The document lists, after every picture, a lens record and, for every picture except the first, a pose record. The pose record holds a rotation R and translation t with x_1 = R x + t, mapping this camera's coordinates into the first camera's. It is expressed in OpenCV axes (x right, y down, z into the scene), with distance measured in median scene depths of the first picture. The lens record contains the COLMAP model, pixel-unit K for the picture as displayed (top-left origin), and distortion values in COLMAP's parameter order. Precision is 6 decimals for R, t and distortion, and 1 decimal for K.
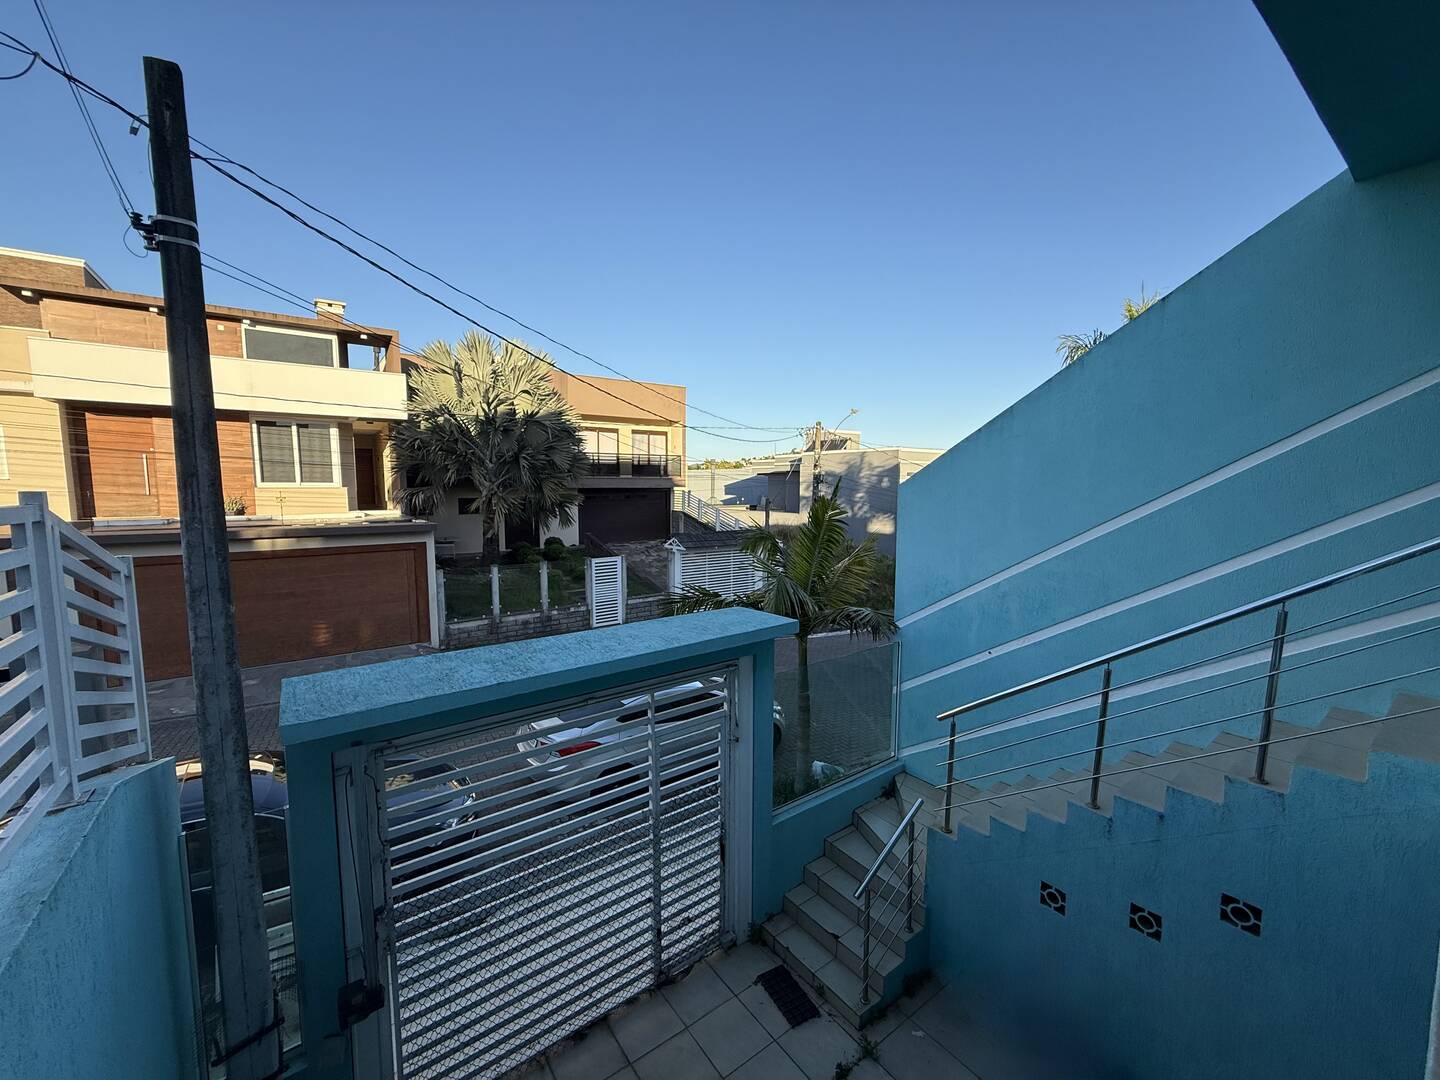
lens RADIAL K [[574.0, 0, 716.4], [0, 574.0, 540.4], [0, 0, 1]] dist [-0.001536, 0.000513]
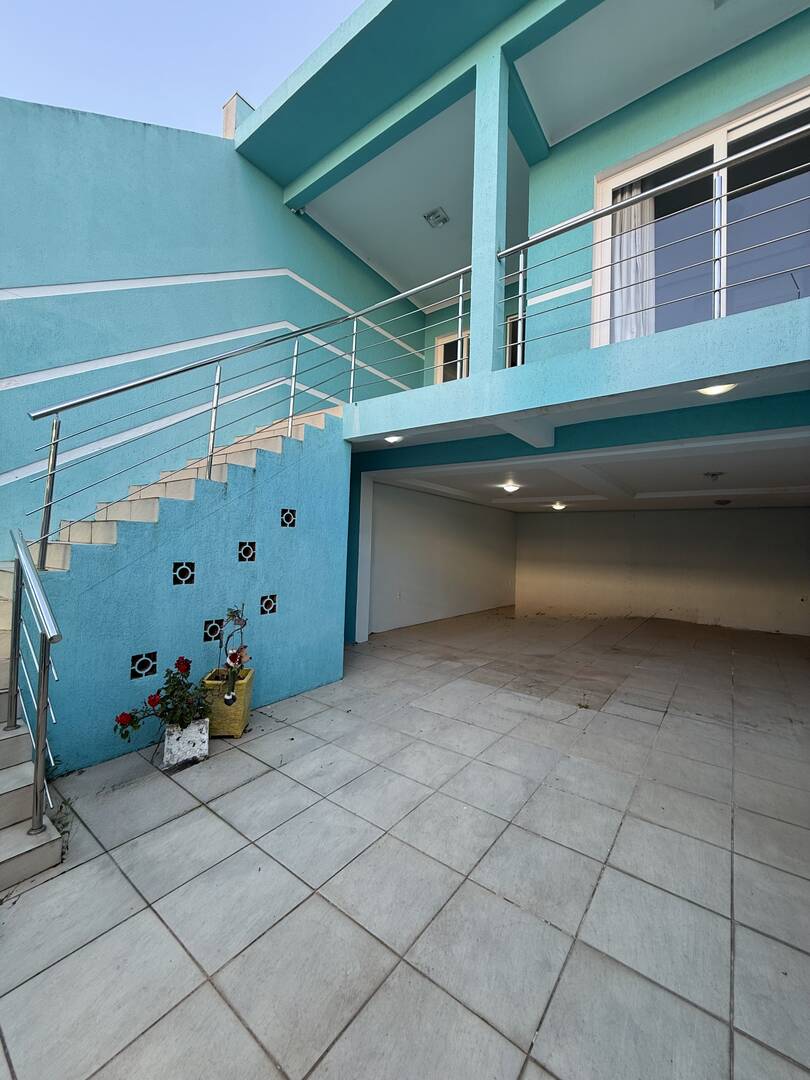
lens RADIAL K [[430.5, 0, 405.7], [0, 430.5, 536.2], [0, 0, 1]] dist [-0.001536, 0.000513]
pose [[-0.281930, 0.012809, 0.959350, -0.372640], [0.063613, 0.997960, 0.005370, 0.650958], [-0.957324, 0.062541, -0.282170, 0.929003]]
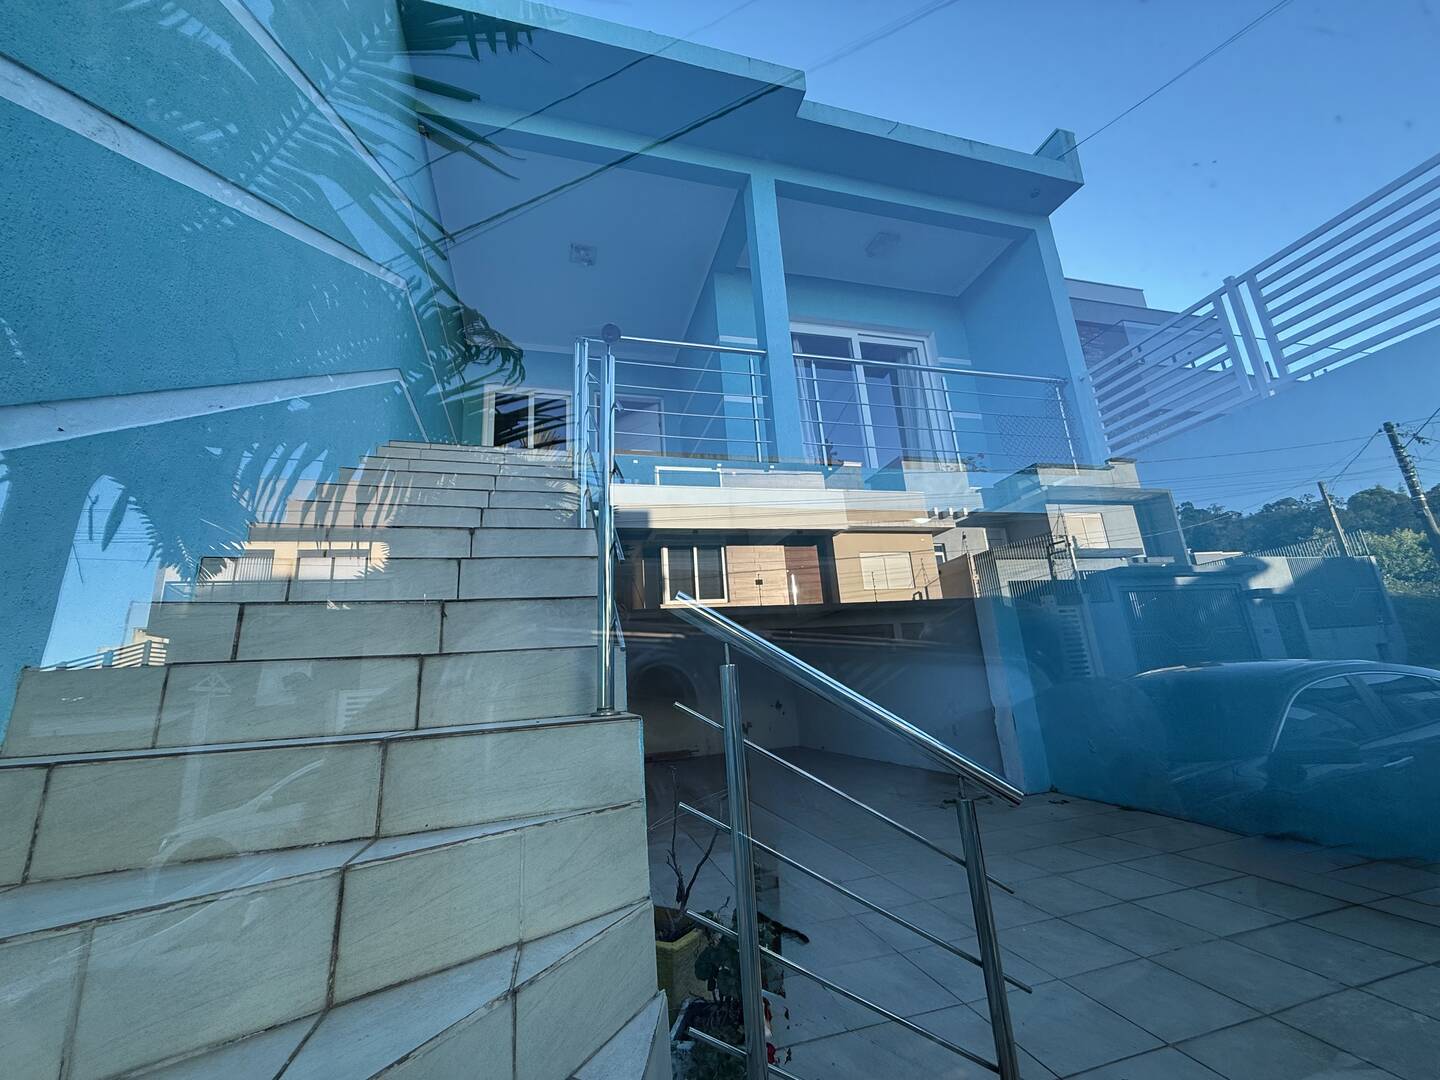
lens RADIAL K [[574.0, 0, 714.6], [0, 574.0, 540.4], [0, 0, 1]] dist [-0.001536, 0.000513]
pose [[-0.930396, 0.151047, 0.333988, 0.330016], [0.102383, 0.981973, -0.158892, 0.630930], [-0.351968, -0.113638, -0.929088, 1.666391]]
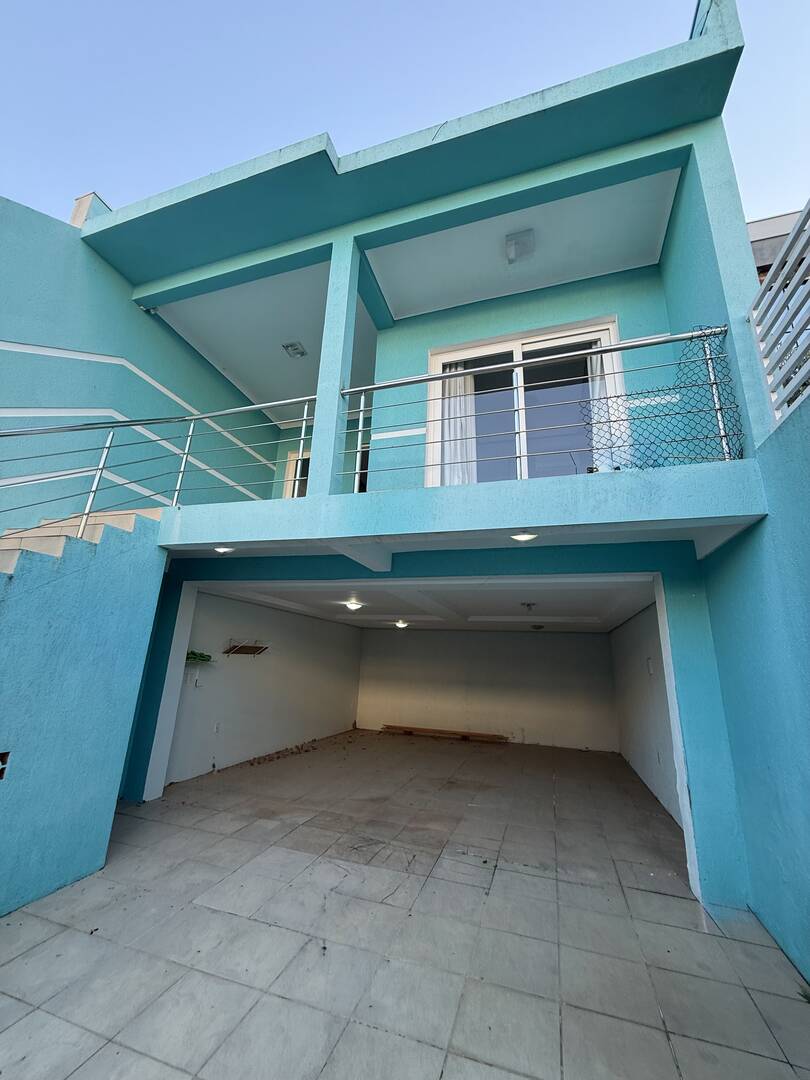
lens RADIAL K [[430.5, 0, 405.4], [0, 430.5, 535.5], [0, 0, 1]] dist [-0.001536, 0.000513]
pose [[-0.582486, 0.203361, 0.786991, -0.335211], [0.039366, 0.974119, -0.222580, 0.603201], [-0.811887, -0.098669, -0.575416, 0.846688]]
